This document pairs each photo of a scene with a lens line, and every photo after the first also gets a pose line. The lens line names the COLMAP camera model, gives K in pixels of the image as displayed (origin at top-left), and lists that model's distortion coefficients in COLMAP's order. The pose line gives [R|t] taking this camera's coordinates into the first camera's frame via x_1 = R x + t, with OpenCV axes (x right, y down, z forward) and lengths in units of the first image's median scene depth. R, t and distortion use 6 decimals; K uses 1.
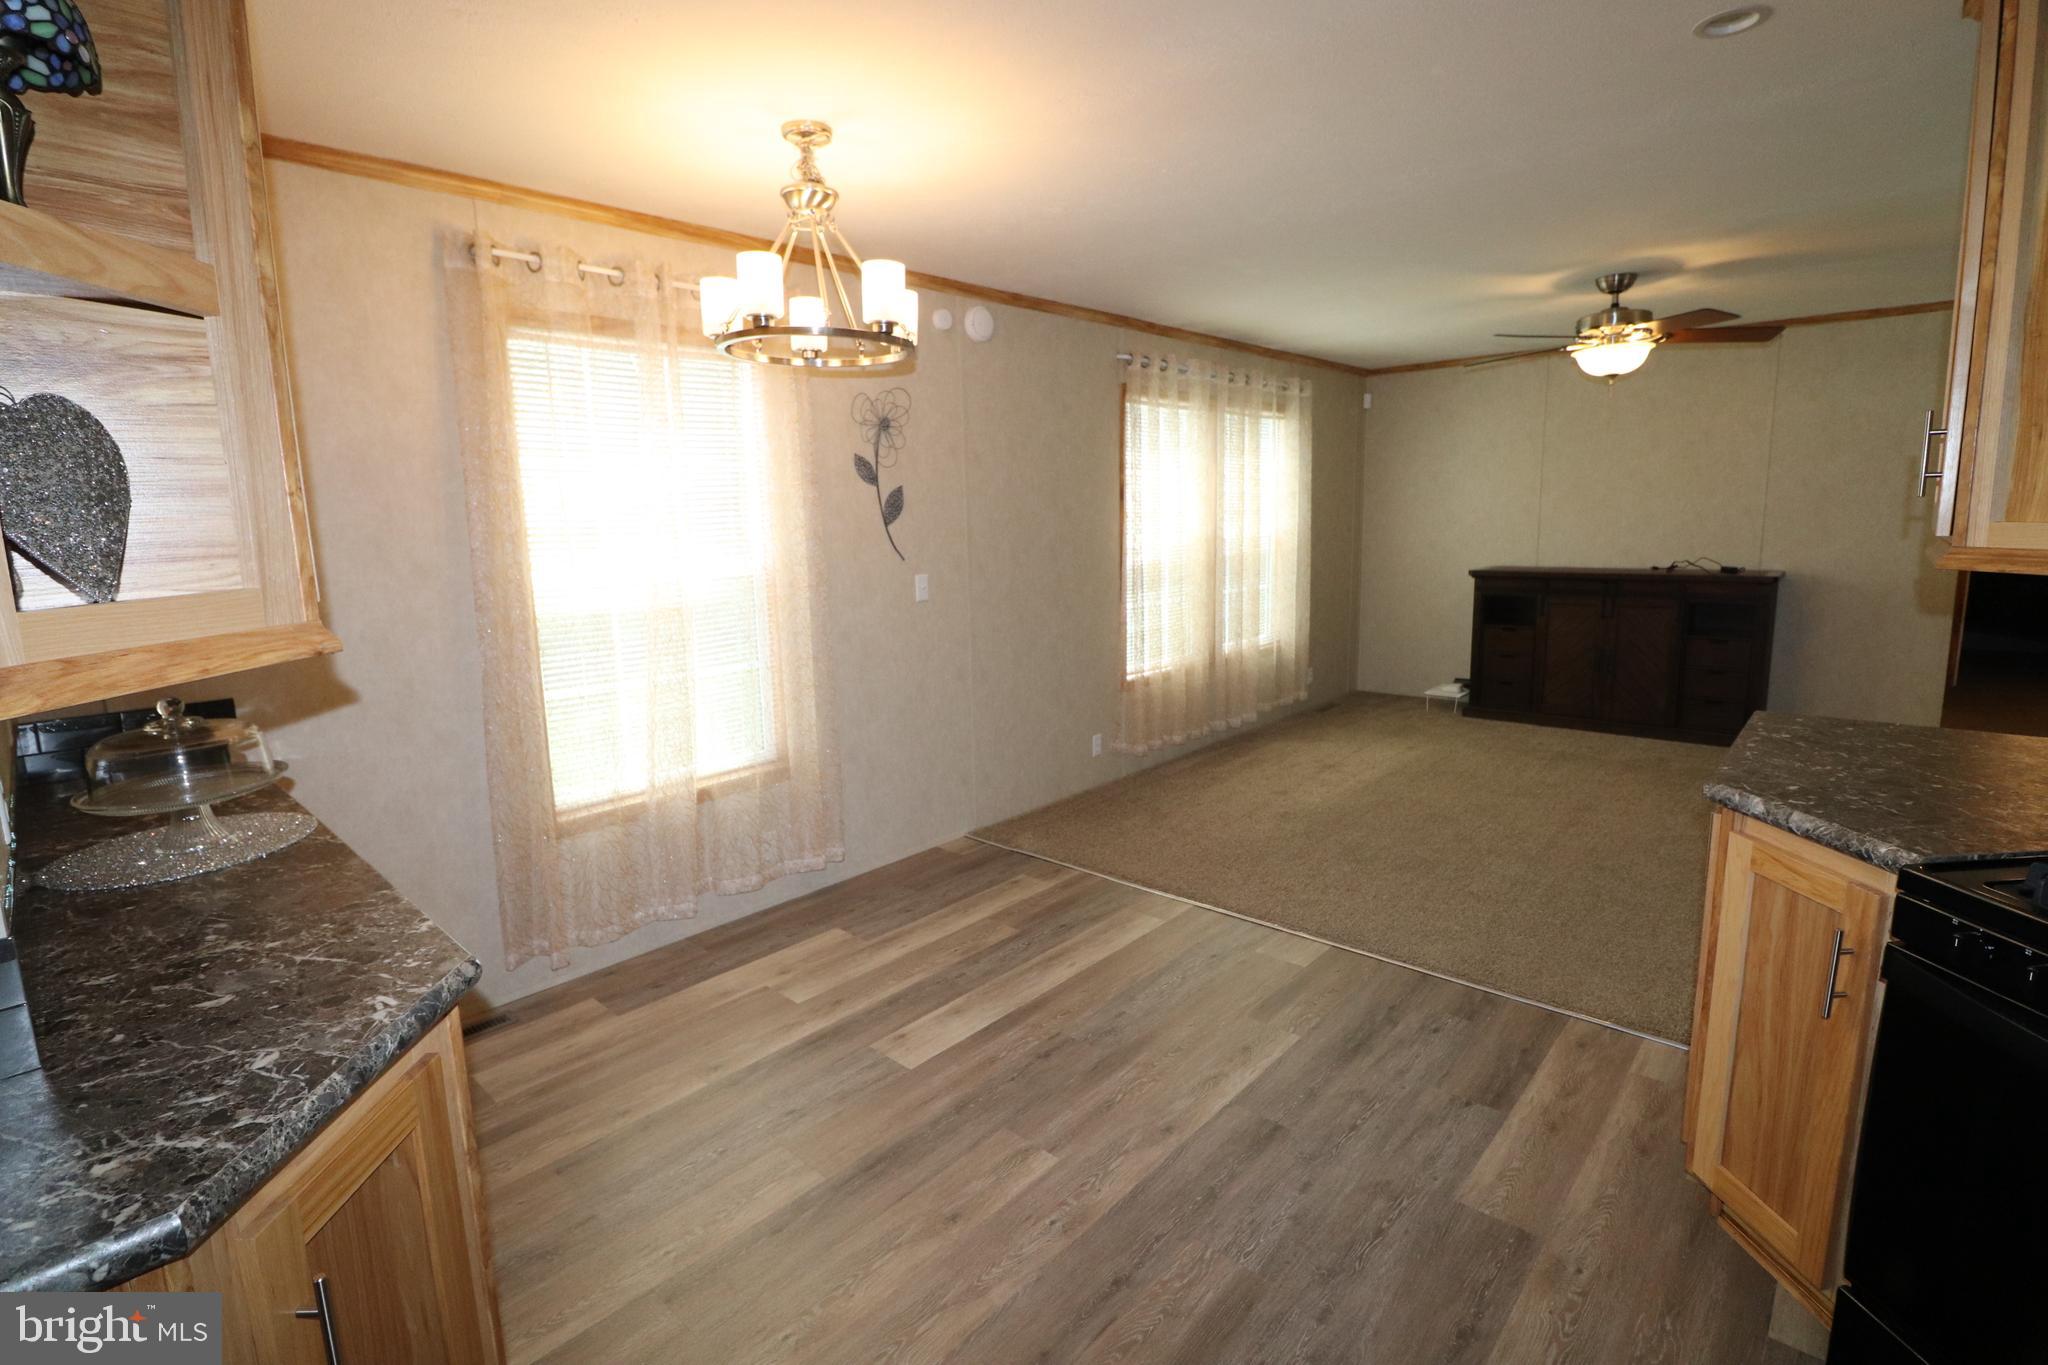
lens RADIAL K [[946.9, 0, 1017.1], [0, 946.9, 669.2], [0, 0, 1]] dist [-0.005514, -0.008356]
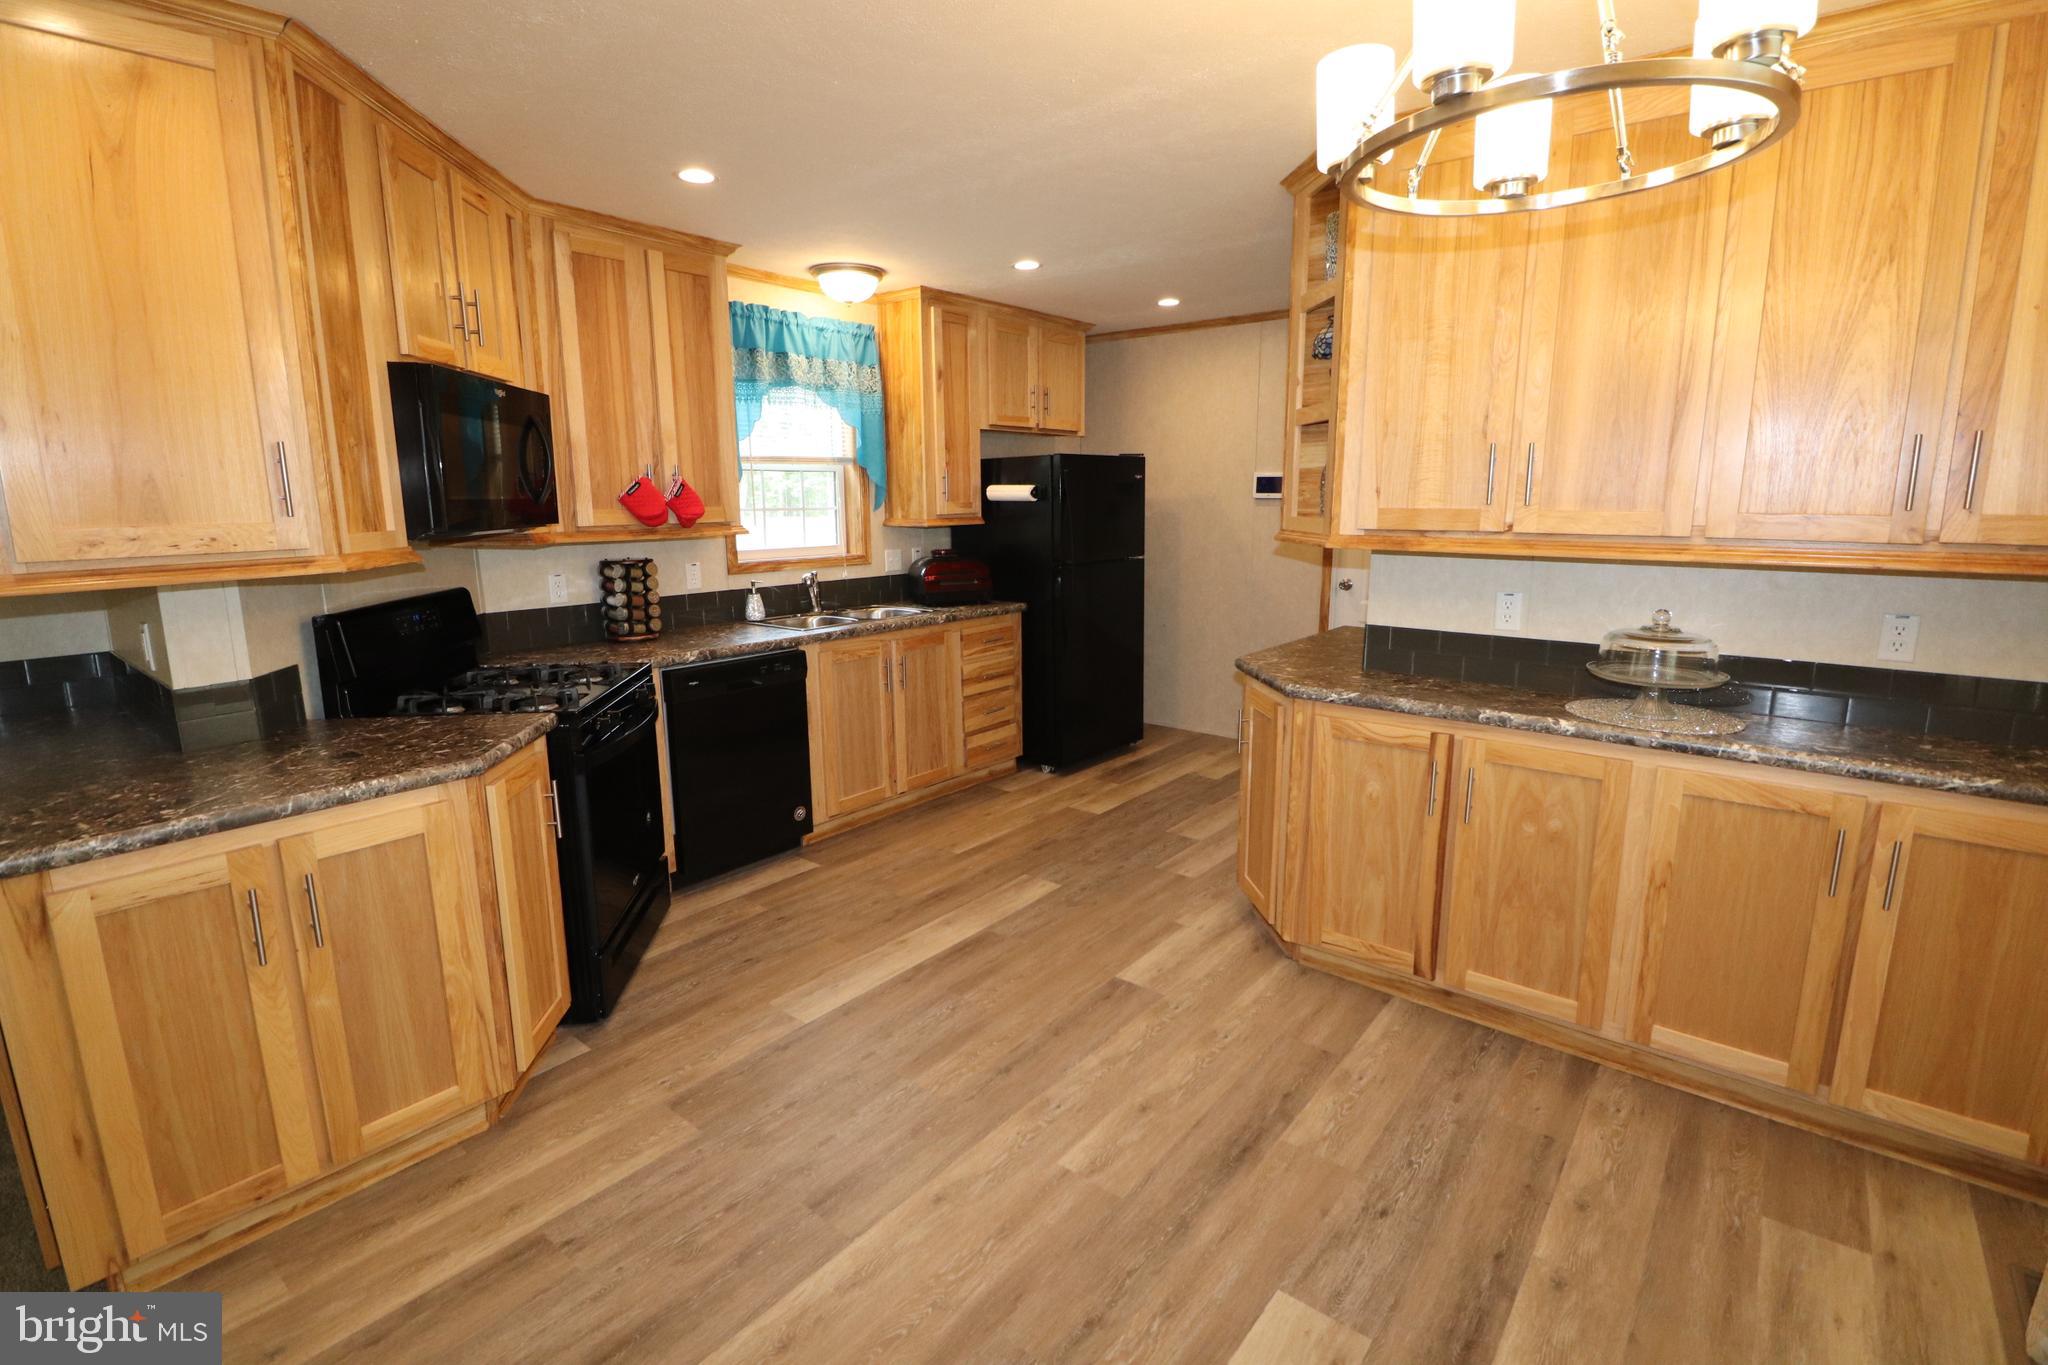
lens RADIAL K [[946.9, 0, 1020.3], [0, 946.9, 664.0], [0, 0, 1]] dist [-0.005514, -0.008356]
pose [[-0.997637, 0.046191, -0.050853, 0.068190], [0.026846, 0.943486, 0.330323, -0.187715], [0.063237, 0.328177, -0.942497, 1.098361]]
